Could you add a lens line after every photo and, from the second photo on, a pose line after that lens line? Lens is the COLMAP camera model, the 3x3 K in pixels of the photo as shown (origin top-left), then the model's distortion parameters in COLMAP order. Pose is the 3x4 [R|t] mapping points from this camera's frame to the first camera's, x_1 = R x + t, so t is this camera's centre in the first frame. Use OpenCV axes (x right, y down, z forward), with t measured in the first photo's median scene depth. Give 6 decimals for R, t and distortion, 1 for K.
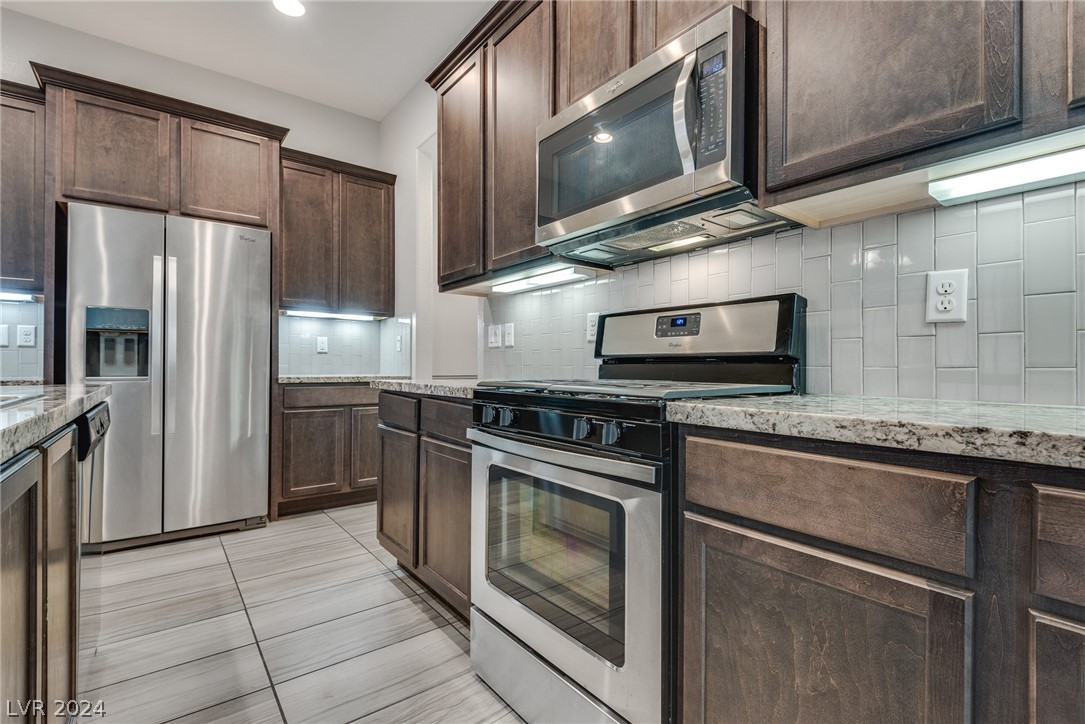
lens RADIAL K [[494.6, 0, 545.4], [0, 494.6, 366.7], [0, 0, 1]] dist [-0.000845, -0.004926]
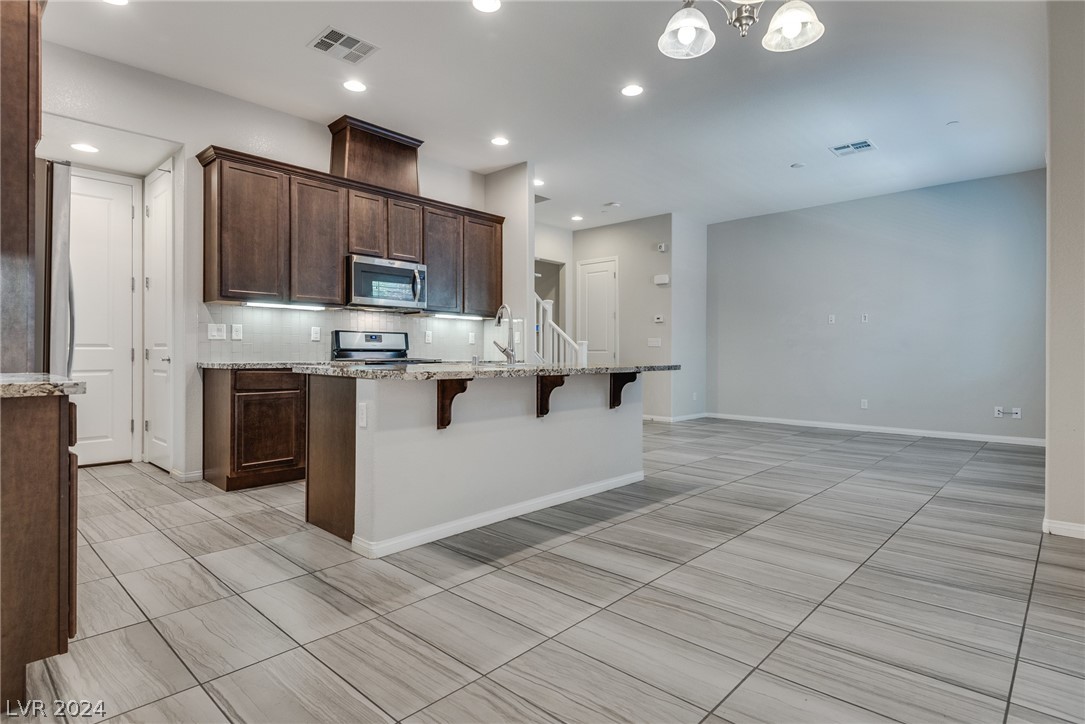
lens RADIAL K [[544.0, 0, 547.8], [0, 544.0, 355.2], [0, 0, 1]] dist [0.002691, -0.000275]
pose [[-0.142505, -0.014389, 0.989689, -1.845972], [-0.009023, 0.999872, 0.013238, -0.022347], [-0.989753, -0.007043, -0.142617, 0.272953]]
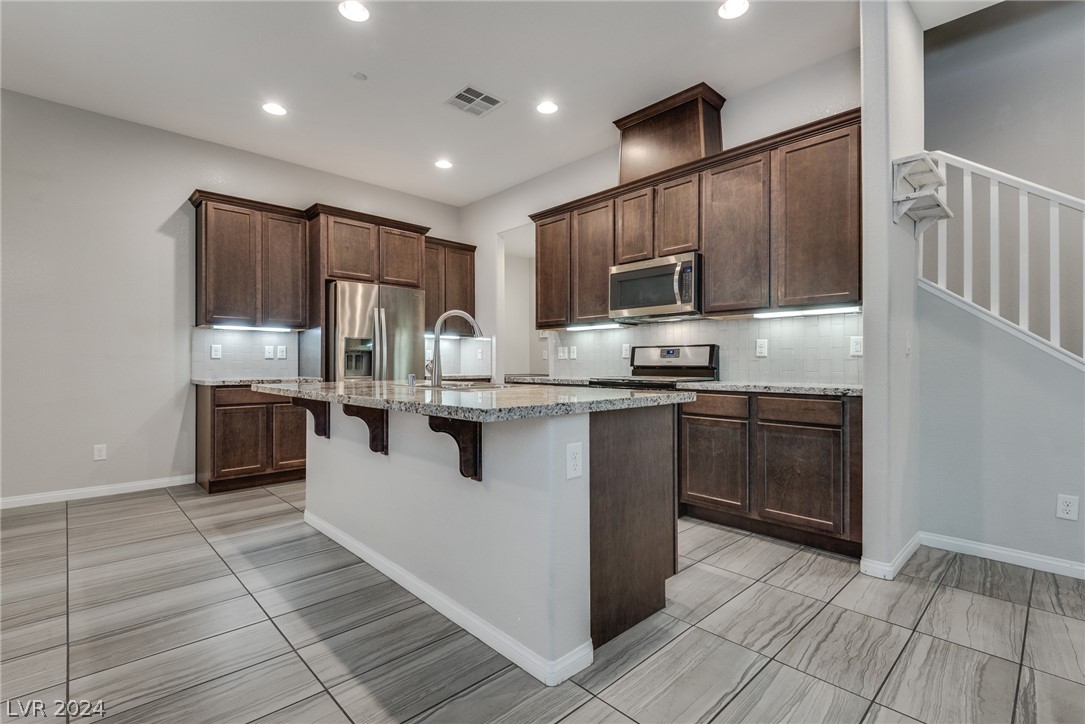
lens RADIAL K [[494.6, 0, 544.3], [0, 494.6, 361.5], [0, 0, 1]] dist [-0.000845, -0.004926]
pose [[0.994169, -0.003483, 0.107777, -0.373646], [0.004012, 0.999981, -0.004694, -0.021993], [-0.107759, 0.005099, 0.994164, -0.828528]]
